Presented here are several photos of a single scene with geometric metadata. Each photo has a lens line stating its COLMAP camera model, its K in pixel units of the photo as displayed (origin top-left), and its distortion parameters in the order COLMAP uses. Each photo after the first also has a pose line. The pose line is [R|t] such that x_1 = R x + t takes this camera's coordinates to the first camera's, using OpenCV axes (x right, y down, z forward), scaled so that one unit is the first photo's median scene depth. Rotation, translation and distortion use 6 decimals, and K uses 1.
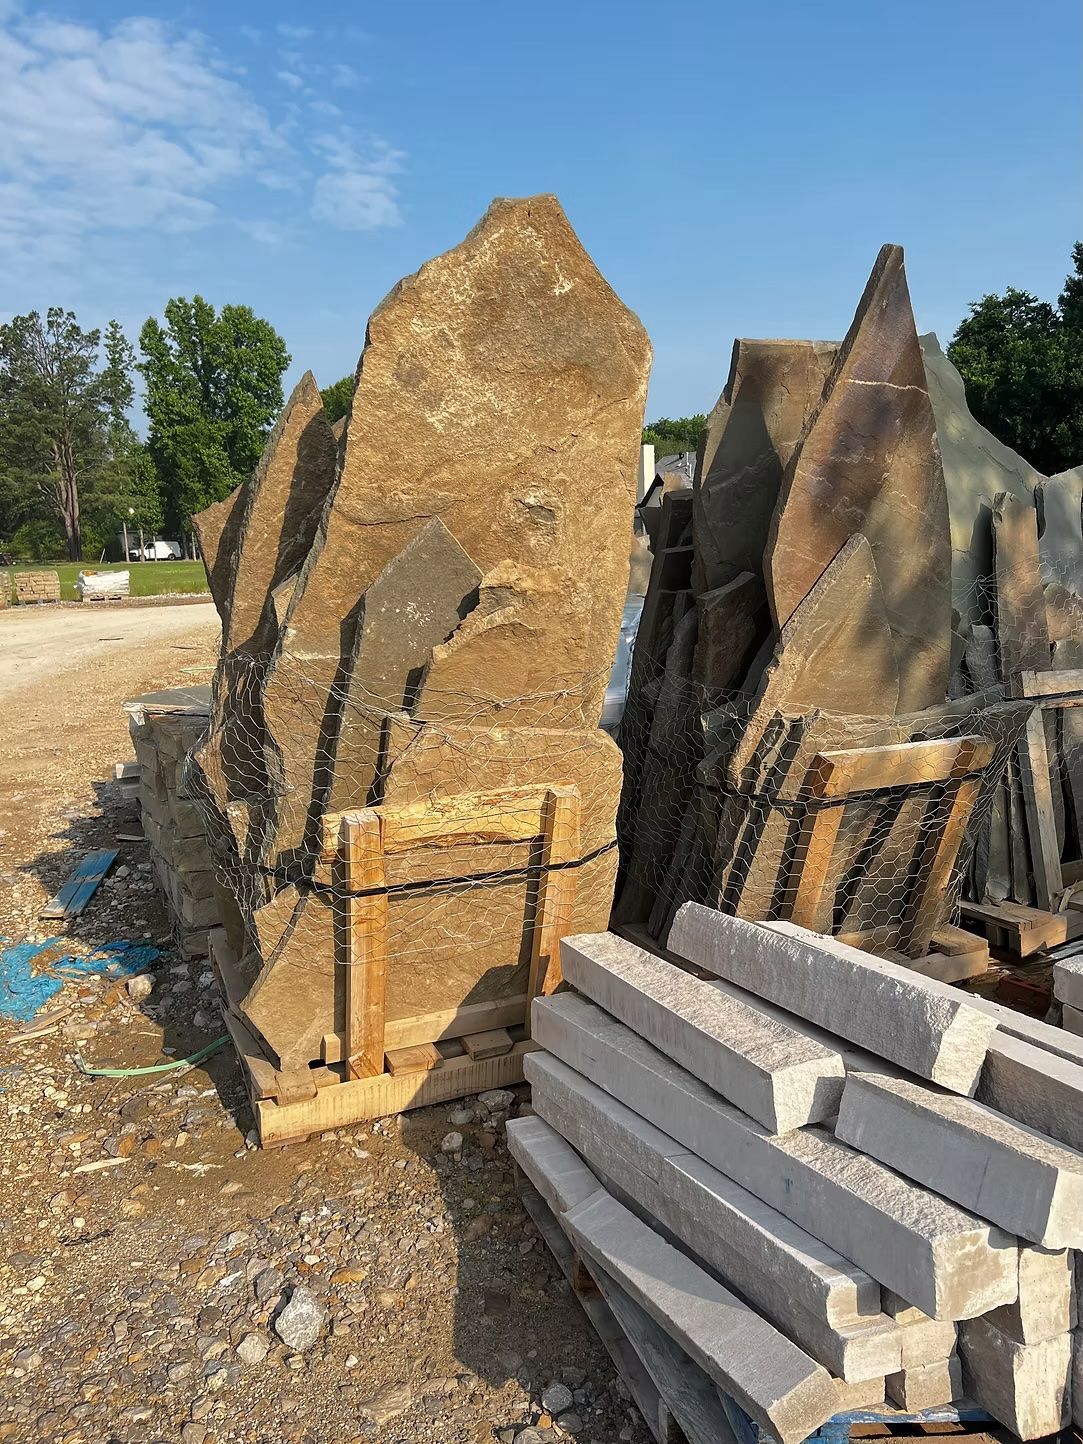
lens RADIAL K [[1093.1, 0, 540.2], [0, 1093.1, 733.9], [0, 0, 1]] dist [0.041391, -0.050469]
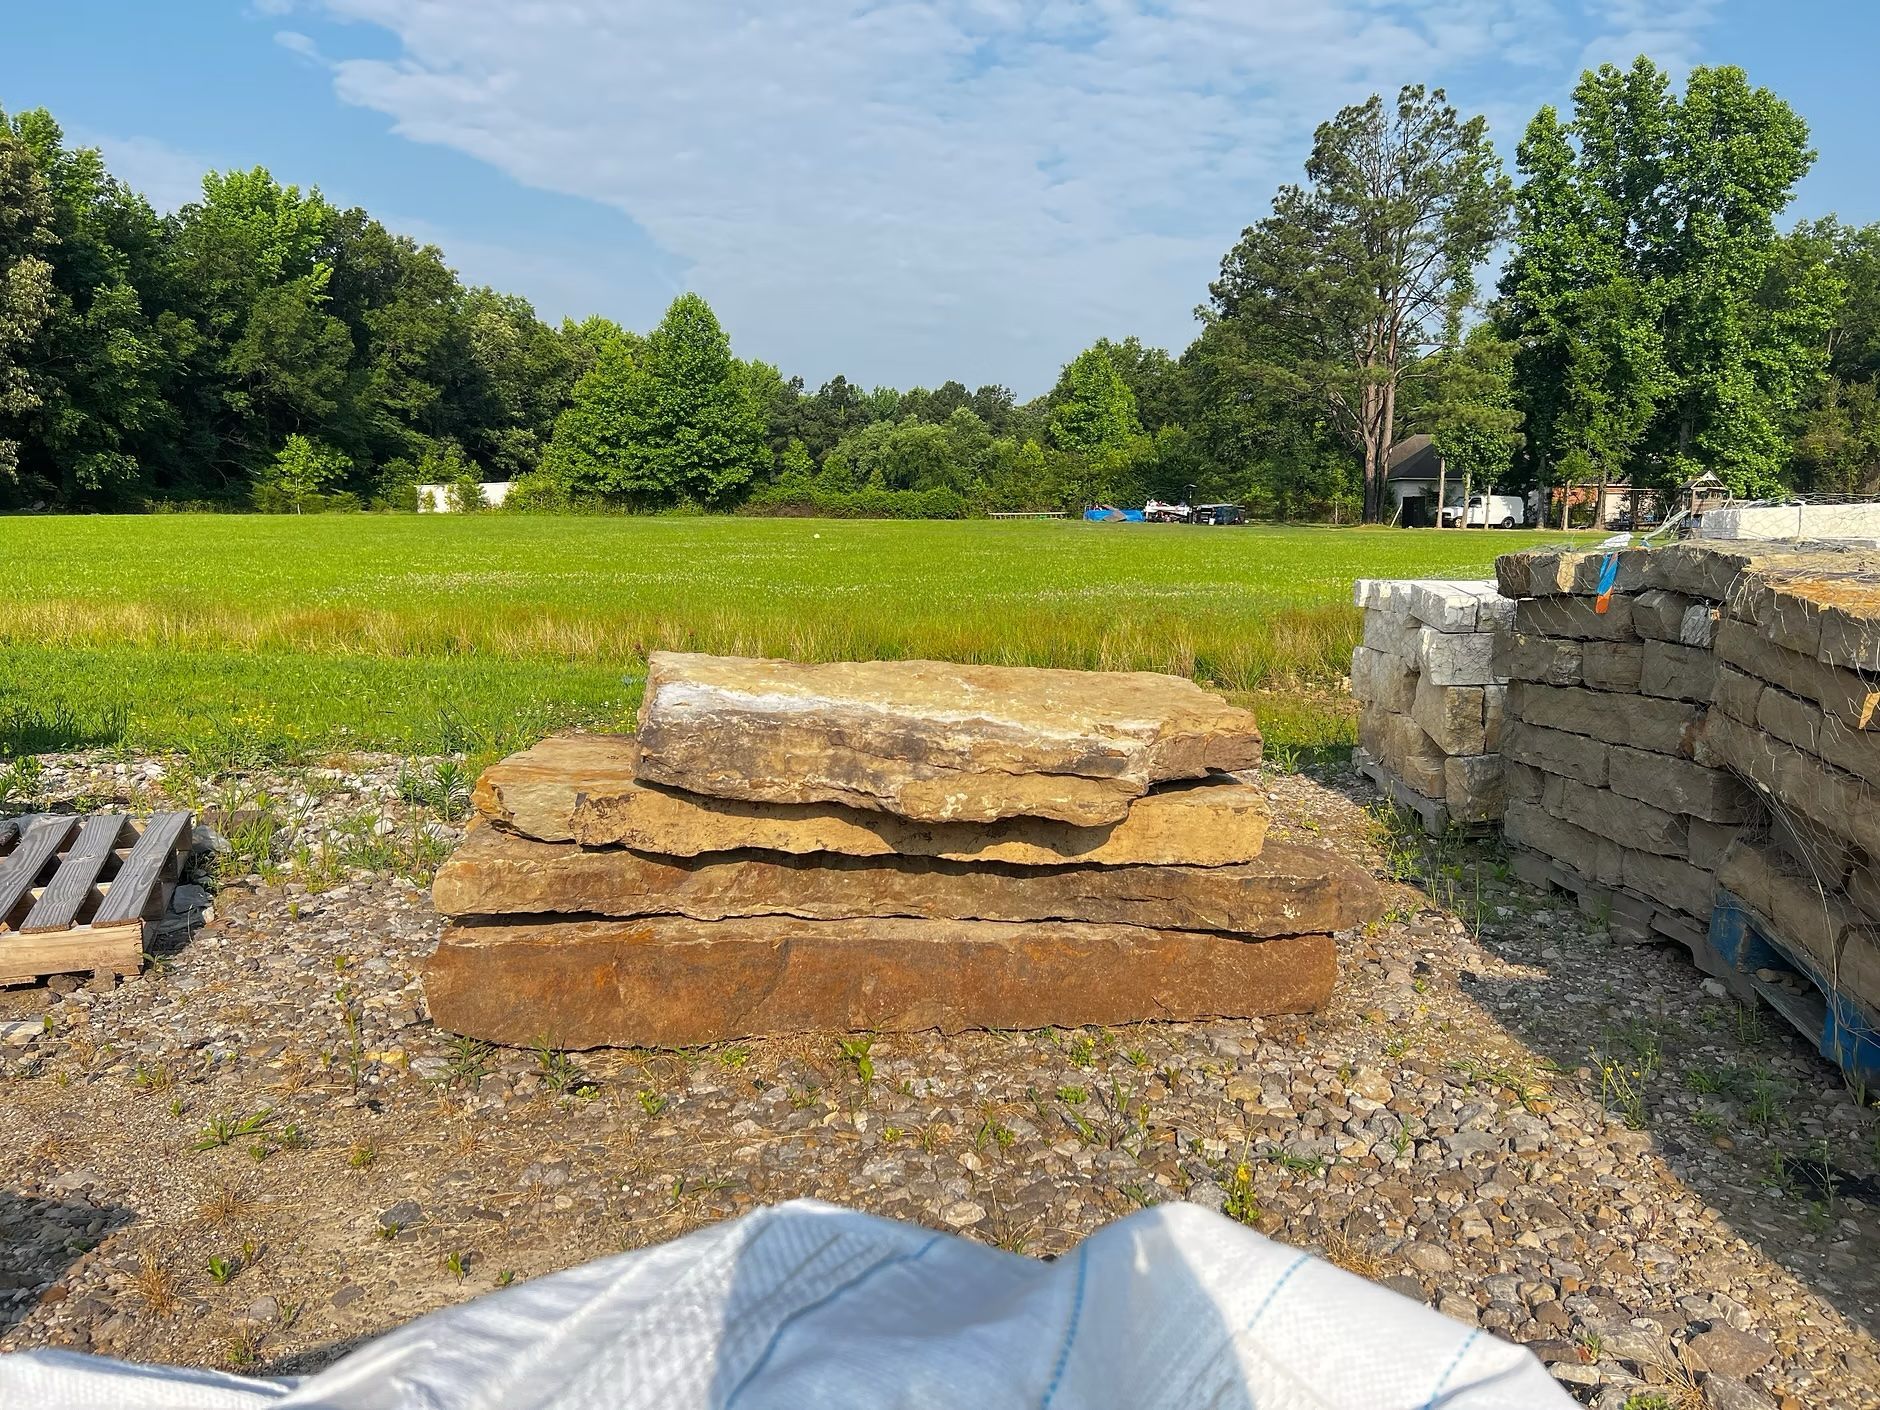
lens RADIAL K [[1423.2, 0, 908.8], [0, 1423.2, 721.7], [0, 0, 1]] dist [0.041391, -0.050469]
pose [[0.838342, 0.123708, -0.530923, -0.197394], [-0.138680, 0.990267, 0.011758, -0.024828], [0.527210, 0.063771, 0.847338, 0.217585]]
